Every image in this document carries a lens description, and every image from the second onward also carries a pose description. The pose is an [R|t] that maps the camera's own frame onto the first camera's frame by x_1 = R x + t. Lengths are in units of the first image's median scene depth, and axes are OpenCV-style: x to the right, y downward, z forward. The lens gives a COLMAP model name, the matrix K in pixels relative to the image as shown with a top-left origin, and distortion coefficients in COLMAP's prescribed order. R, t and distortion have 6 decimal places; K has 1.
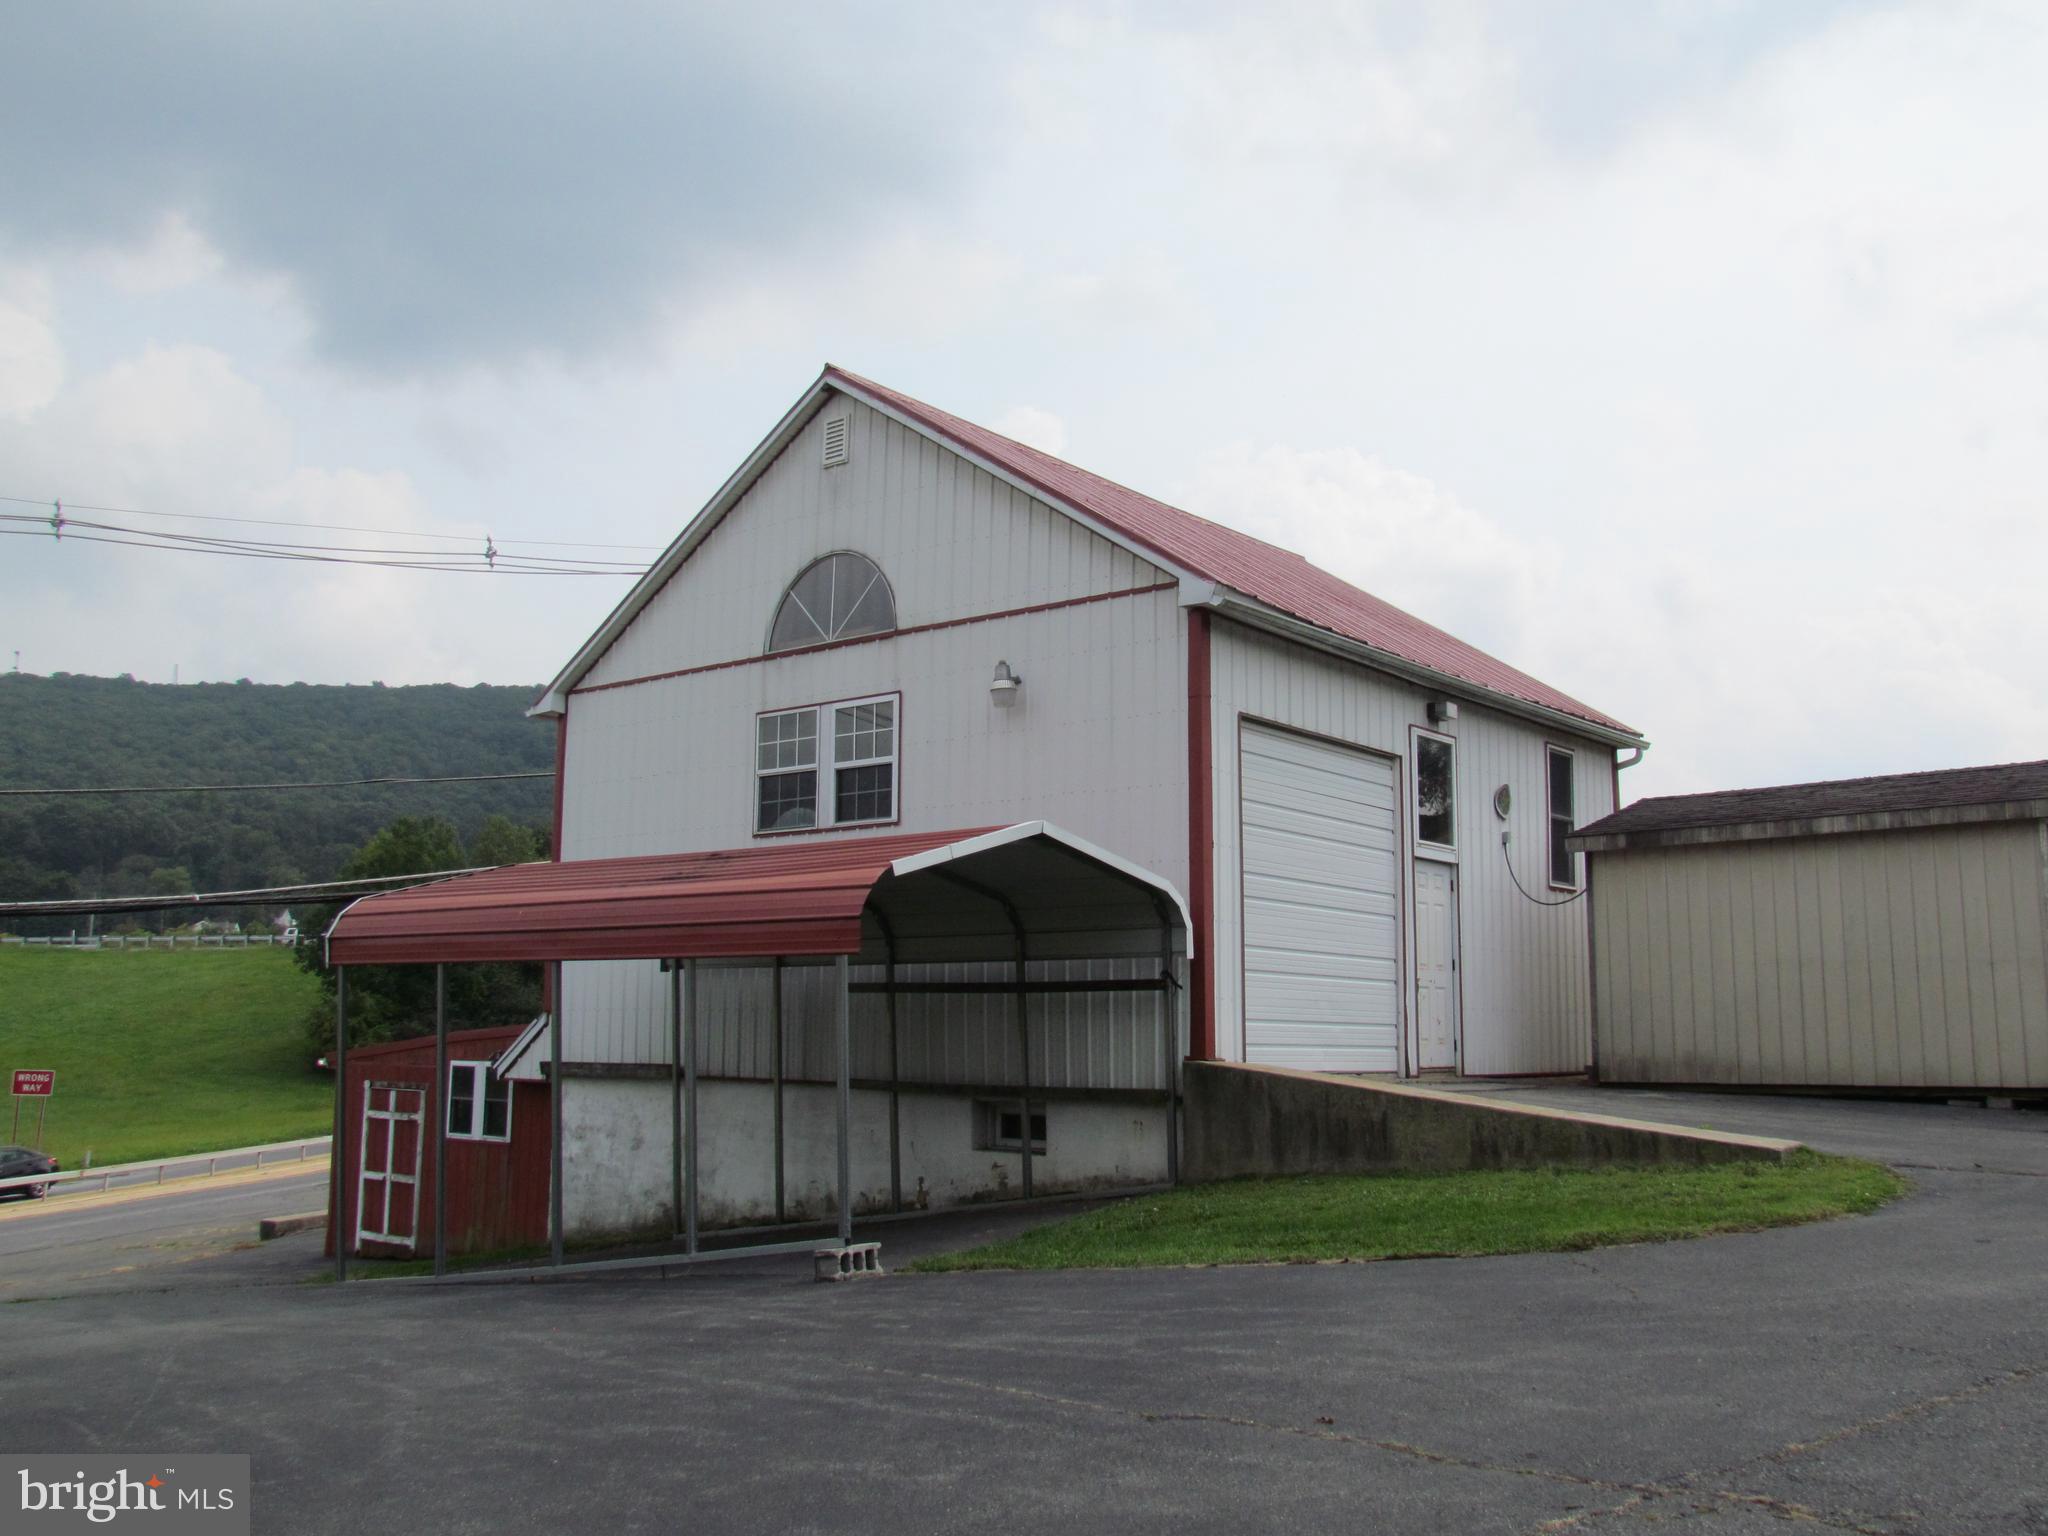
lens RADIAL K [[1772.1, 0, 1024.0], [0, 1772.1, 768.0], [0, 0, 1]] dist [-0.038214, -0.002799]
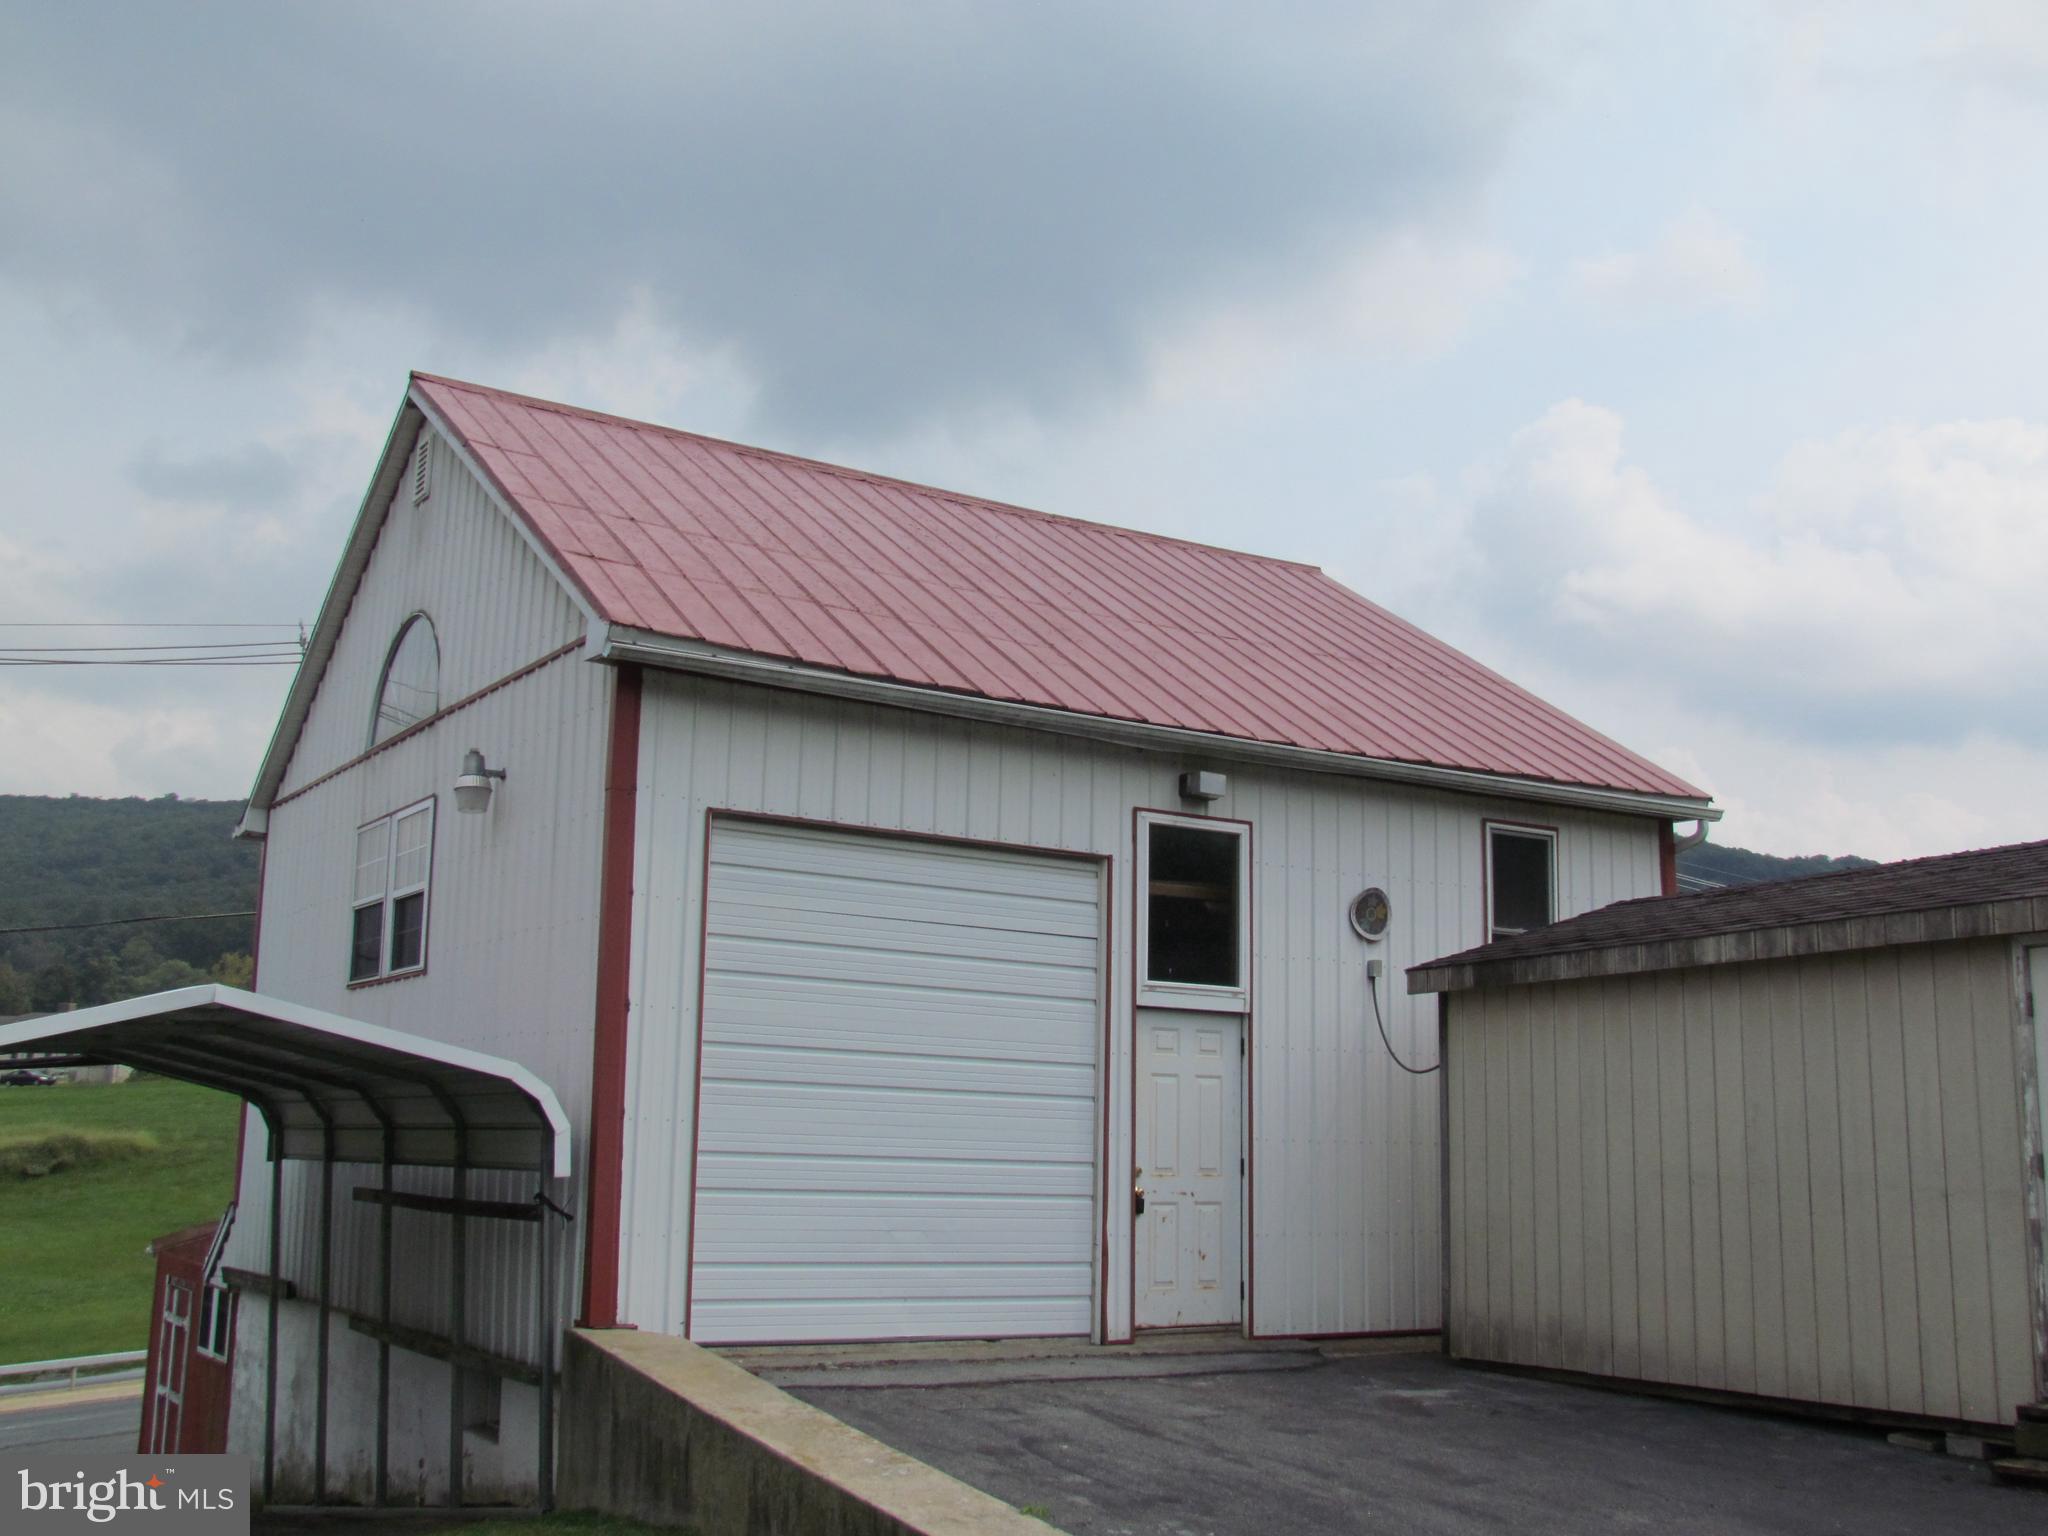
lens RADIAL K [[2044.7, 0, 1024.0], [0, 2044.7, 768.0], [0, 0, 1]] dist [-0.070336, 0.095296]
pose [[0.951382, -0.048554, -0.304163, 0.417178], [0.035845, 0.998241, -0.047232, -0.004747], [0.305921, 0.034033, 0.951448, 0.251482]]
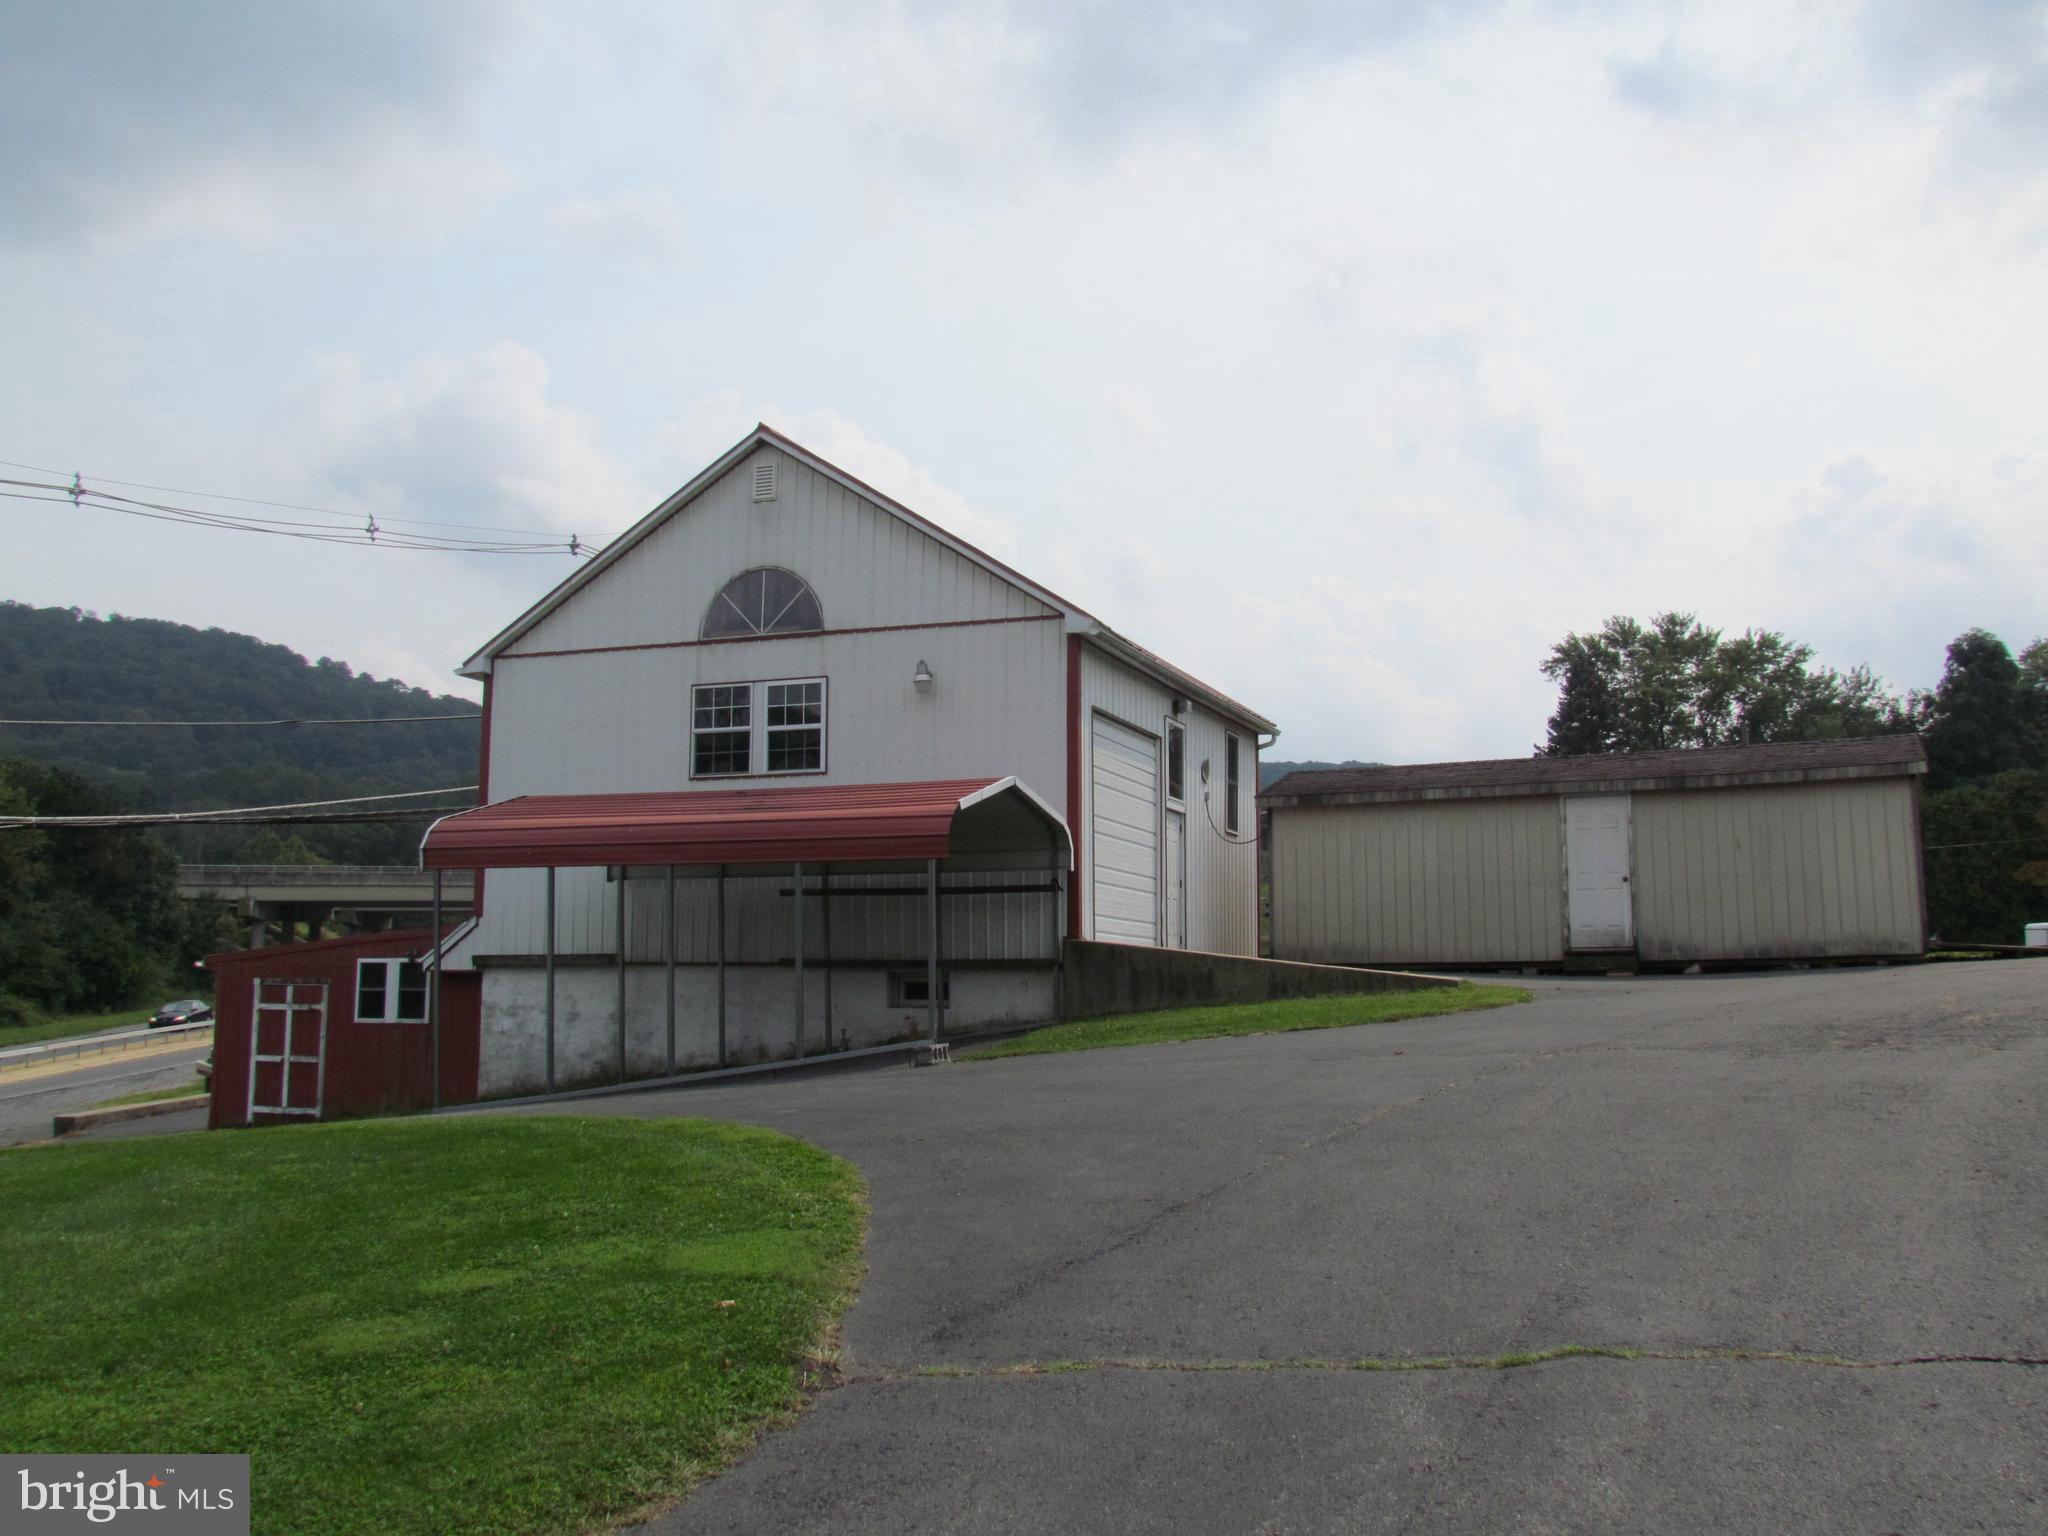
lens RADIAL K [[1772.1, 0, 1024.0], [0, 1772.1, 768.0], [0, 0, 1]] dist [-0.038214, -0.002799]
pose [[0.949963, 0.032342, 0.310684, -0.337417], [-0.040627, 0.998970, 0.020231, -0.006462], [-0.309710, -0.031840, 0.950298, -0.333209]]
